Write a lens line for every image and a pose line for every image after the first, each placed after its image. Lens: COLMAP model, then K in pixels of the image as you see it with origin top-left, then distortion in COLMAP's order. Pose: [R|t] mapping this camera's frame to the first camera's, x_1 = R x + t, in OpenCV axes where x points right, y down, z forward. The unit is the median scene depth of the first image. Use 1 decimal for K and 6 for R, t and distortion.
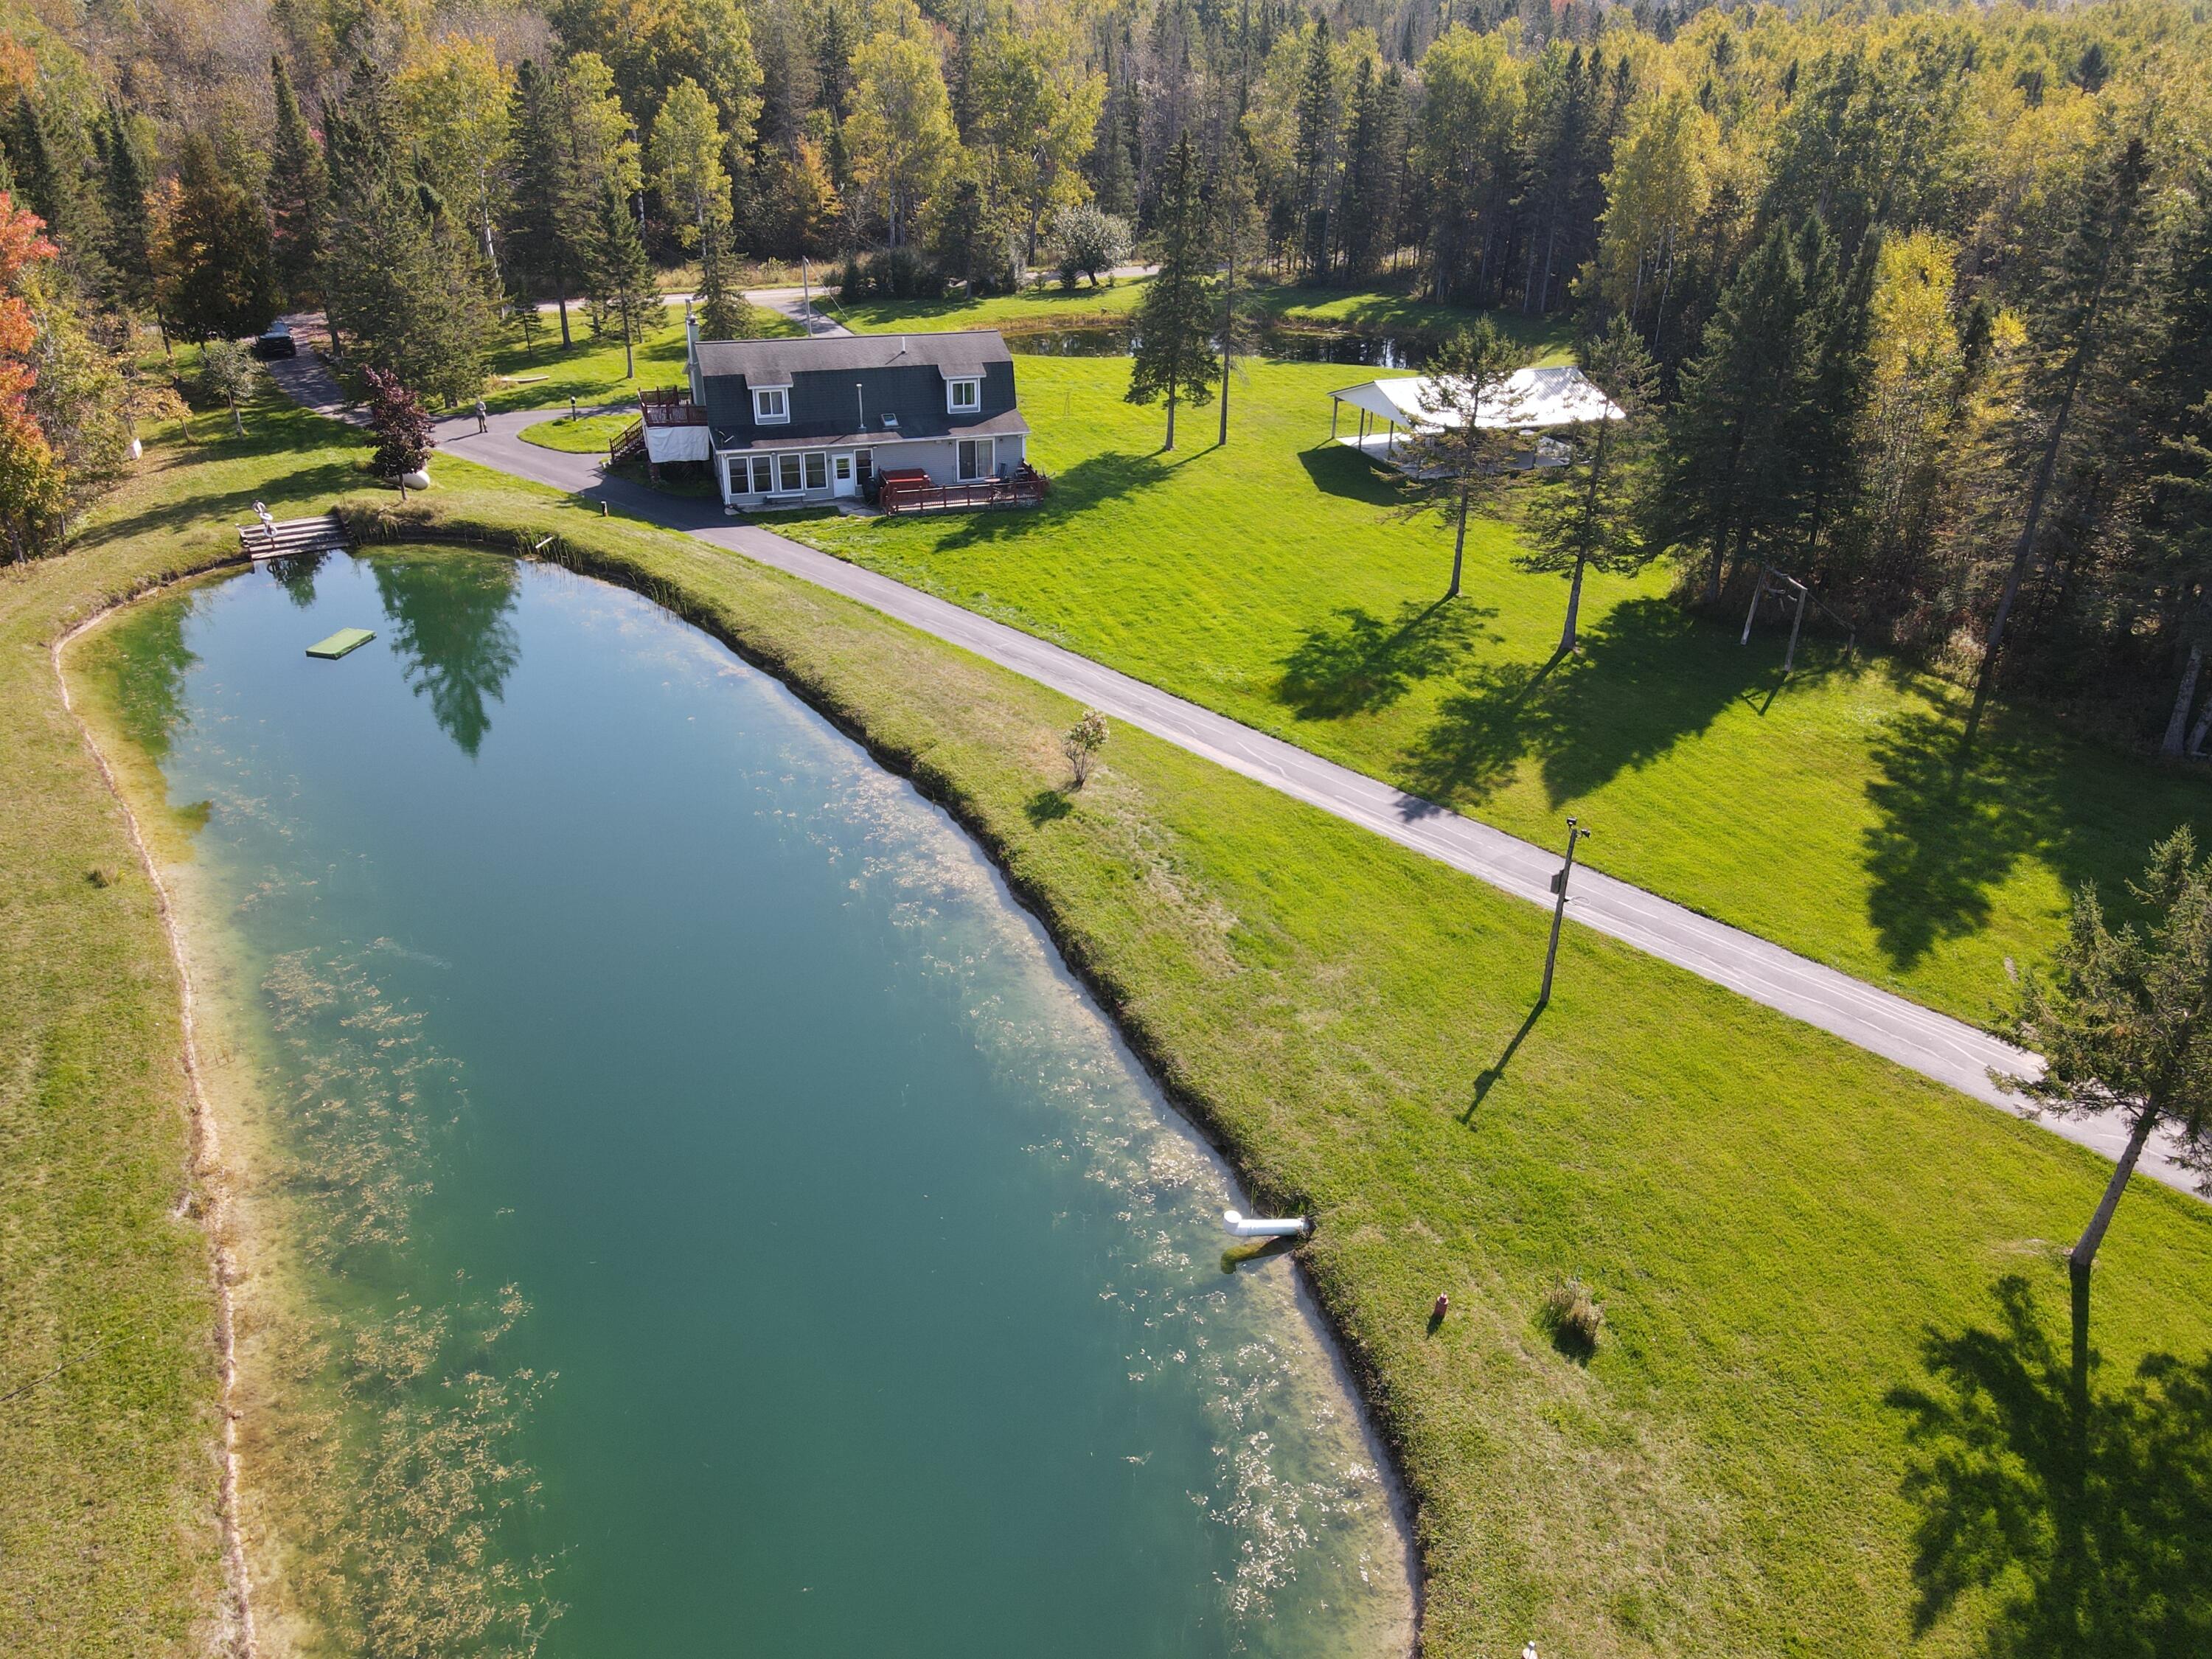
lens RADIAL K [[1635.7, 0, 1099.2], [0, 1635.7, 824.5], [0, 0, 1]] dist [-0.006947, 0.051615]
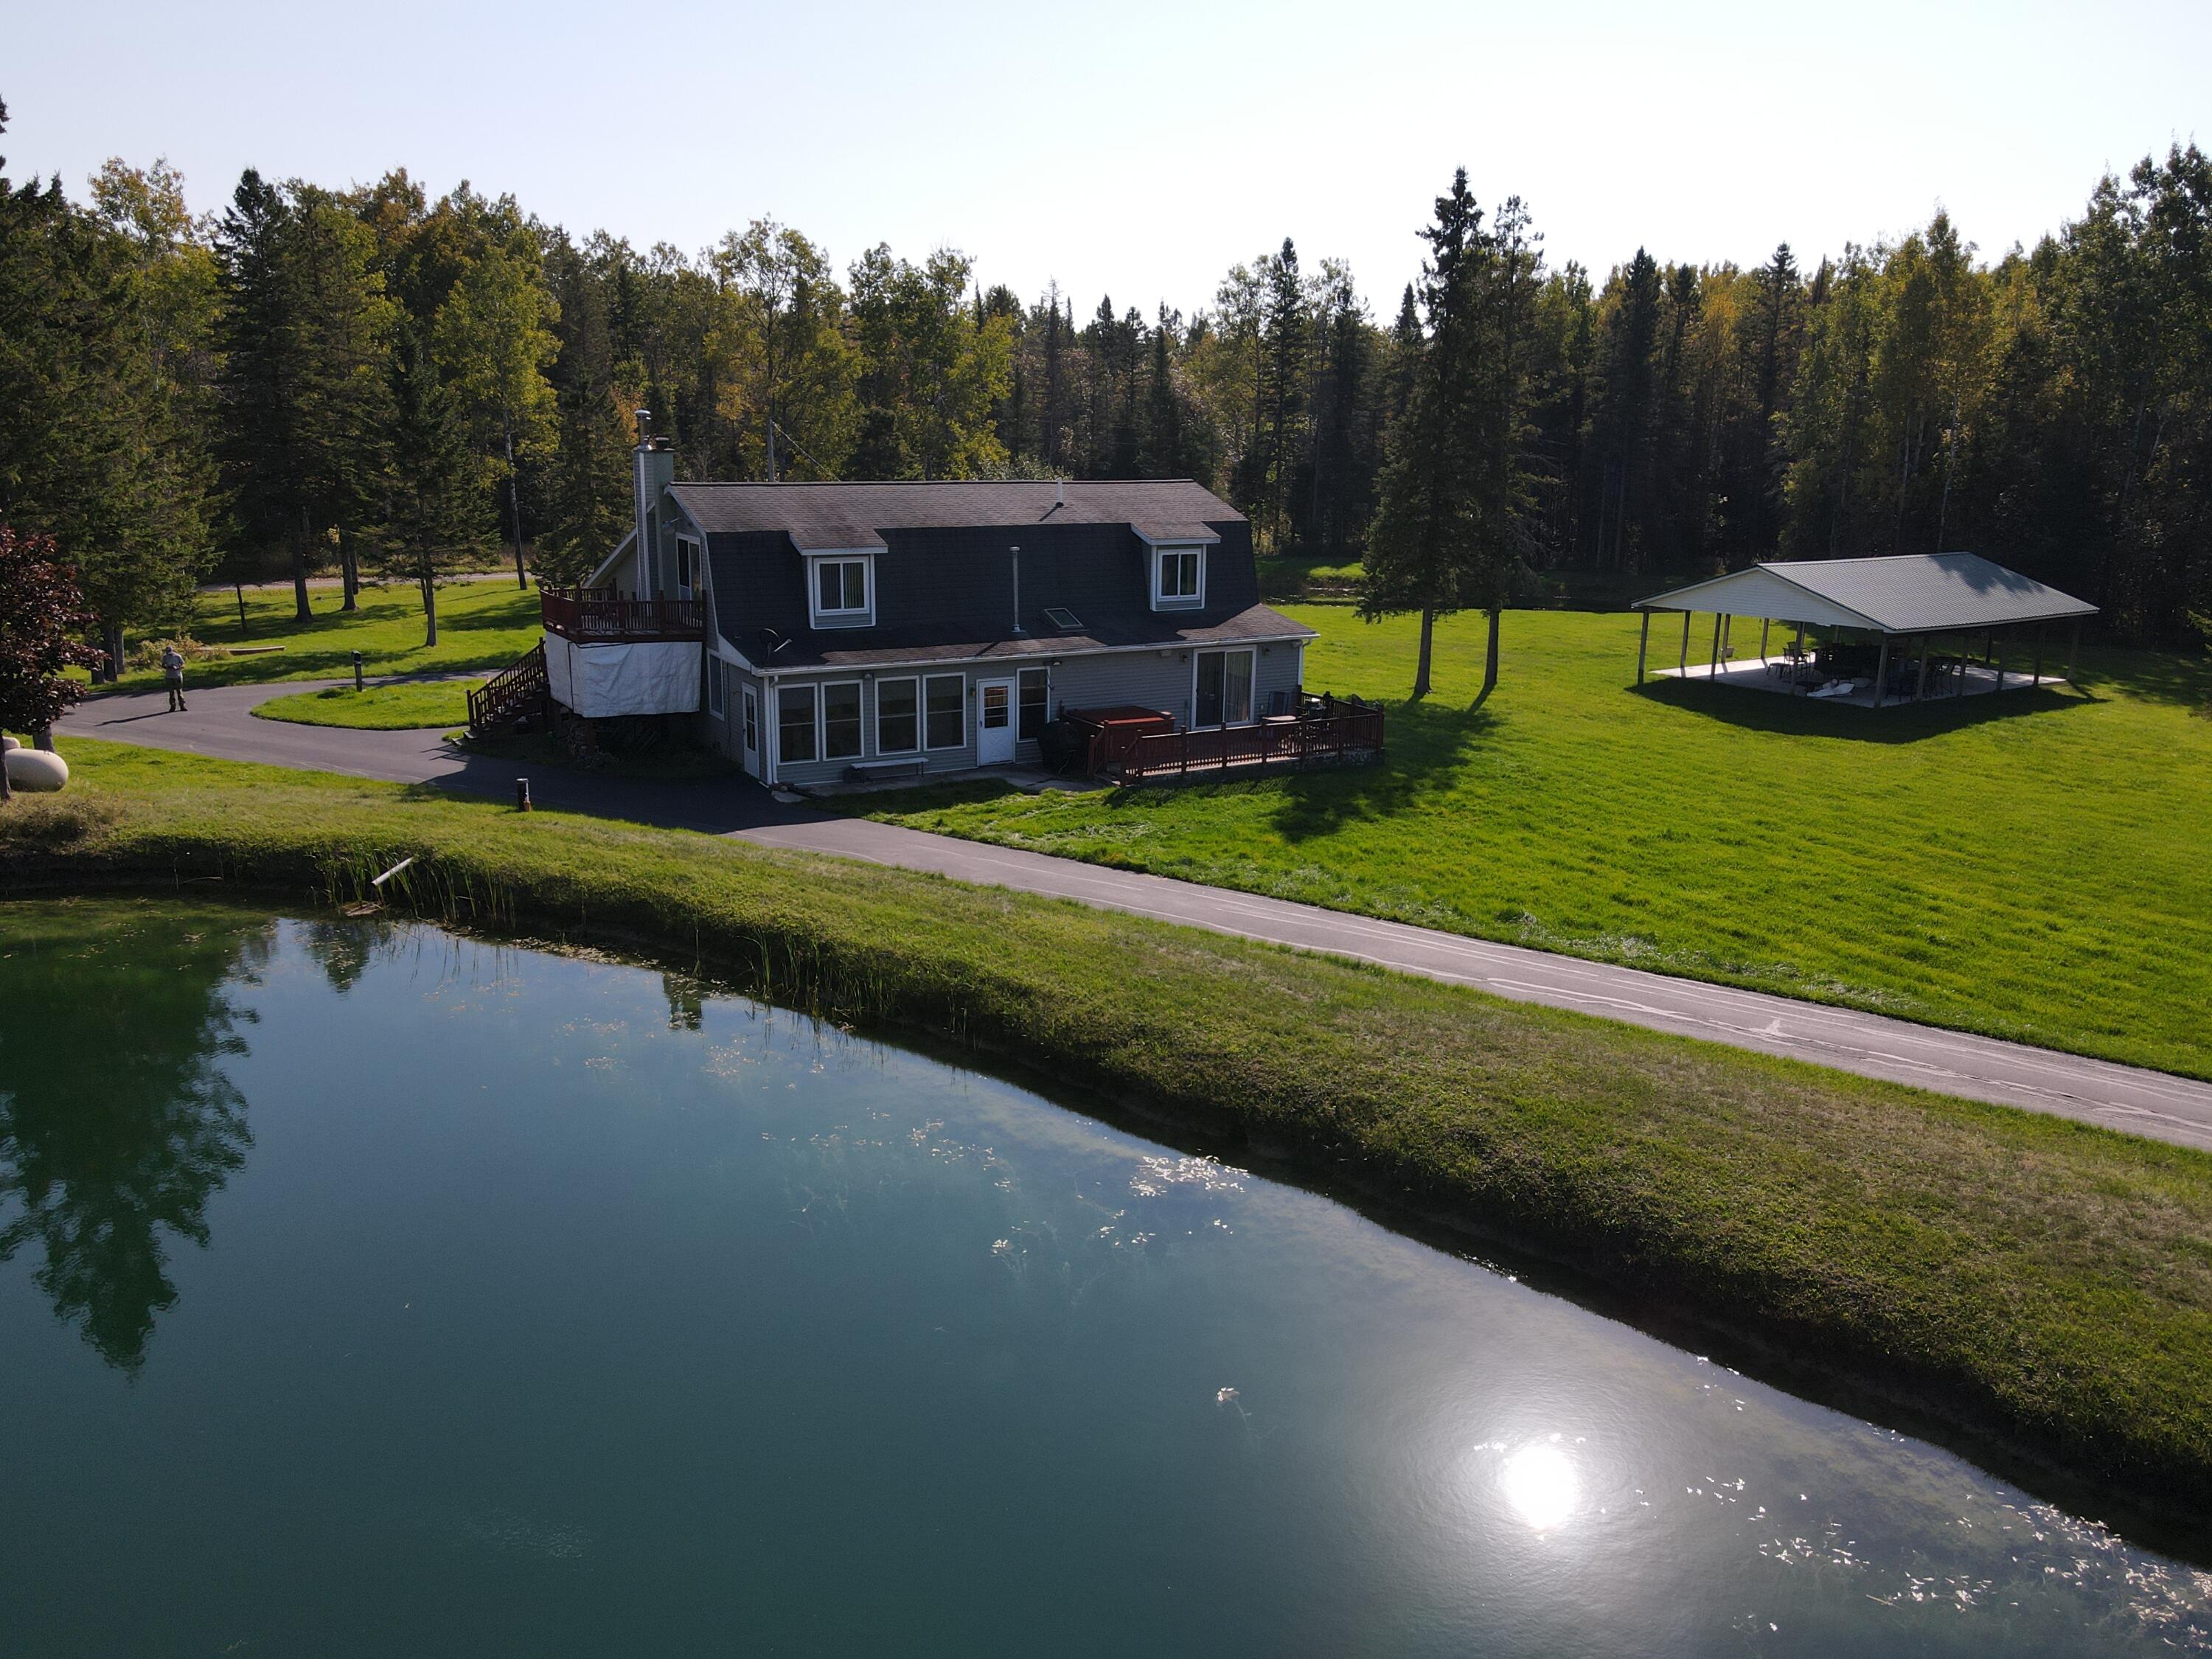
lens RADIAL K [[1627.4, 0, 1099.0], [0, 1627.4, 831.7], [0, 0, 1]] dist [-0.014442, 0.060901]
pose [[0.977122, -0.055725, 0.205249, -0.236258], [0.101291, 0.970517, -0.218718, -0.072000], [-0.187010, 0.234504, 0.953958, 0.548547]]
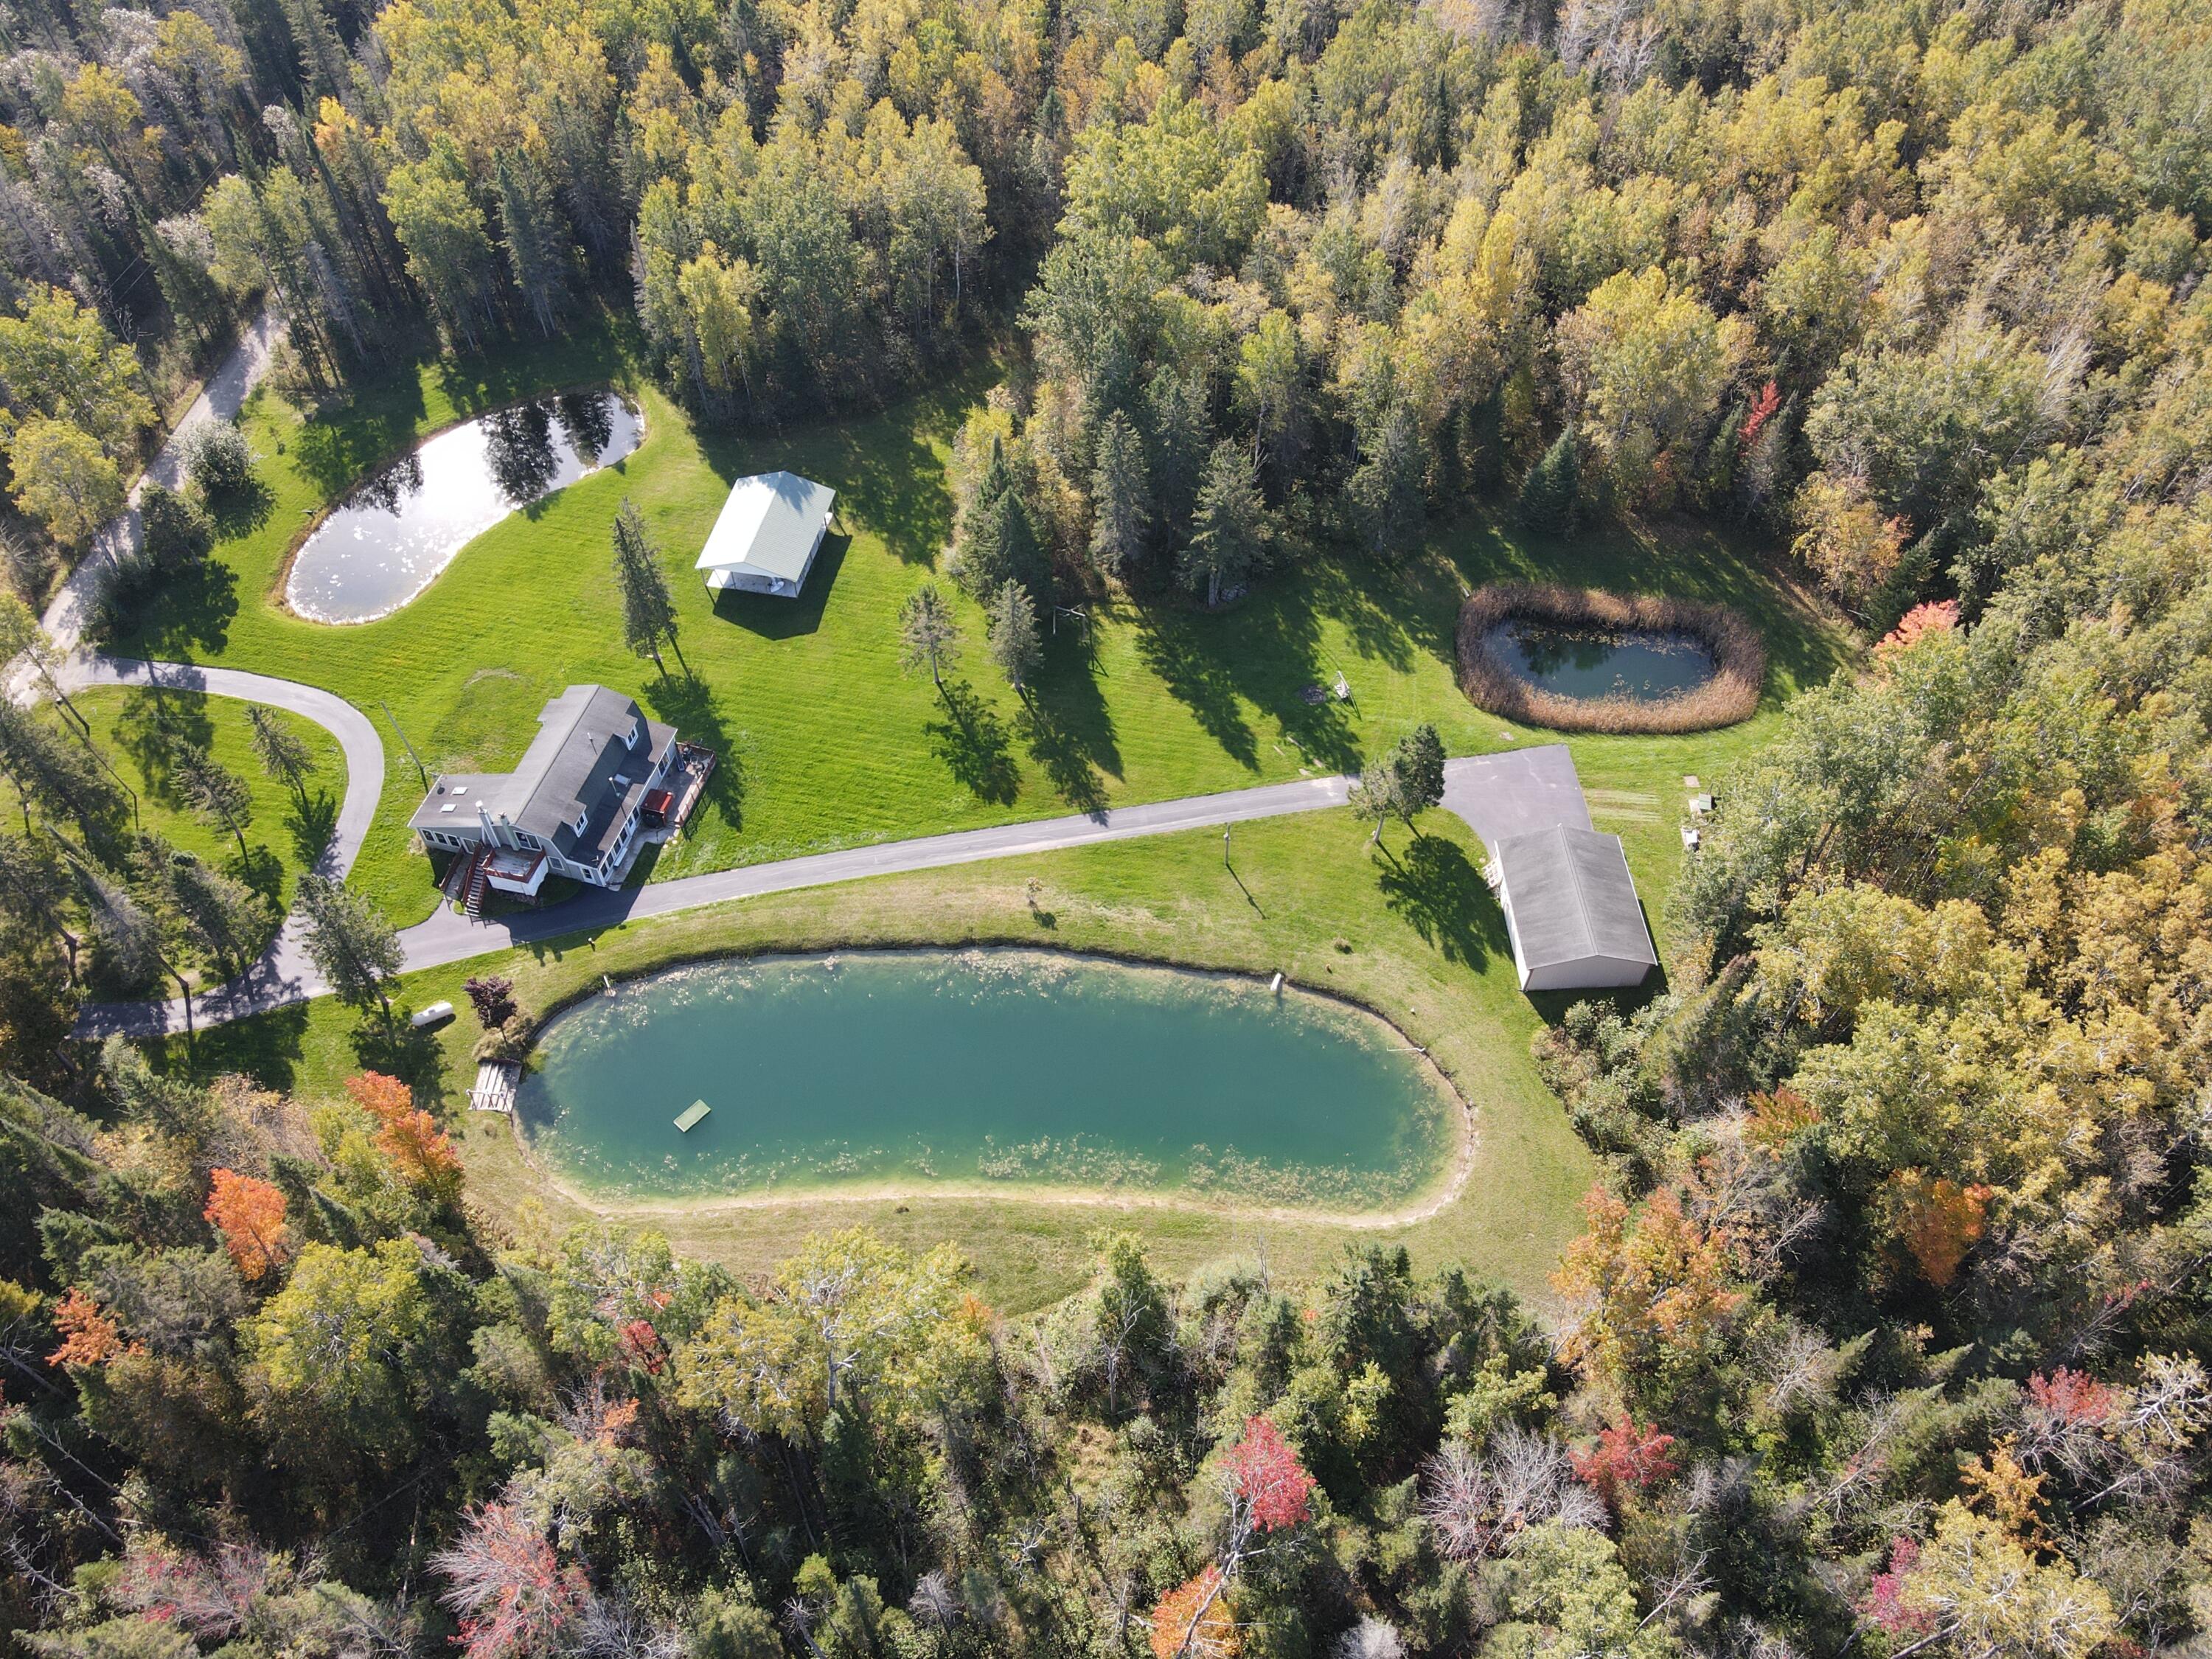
lens RADIAL K [[1627.4, 0, 1099.0], [0, 1627.4, 831.7], [0, 0, 1]] dist [-0.014442, 0.060901]
pose [[0.536289, -0.672774, 0.509676, -0.783033], [0.392575, 0.733388, 0.555001, -0.981063], [-0.747181, -0.097554, 0.657422, -0.482129]]
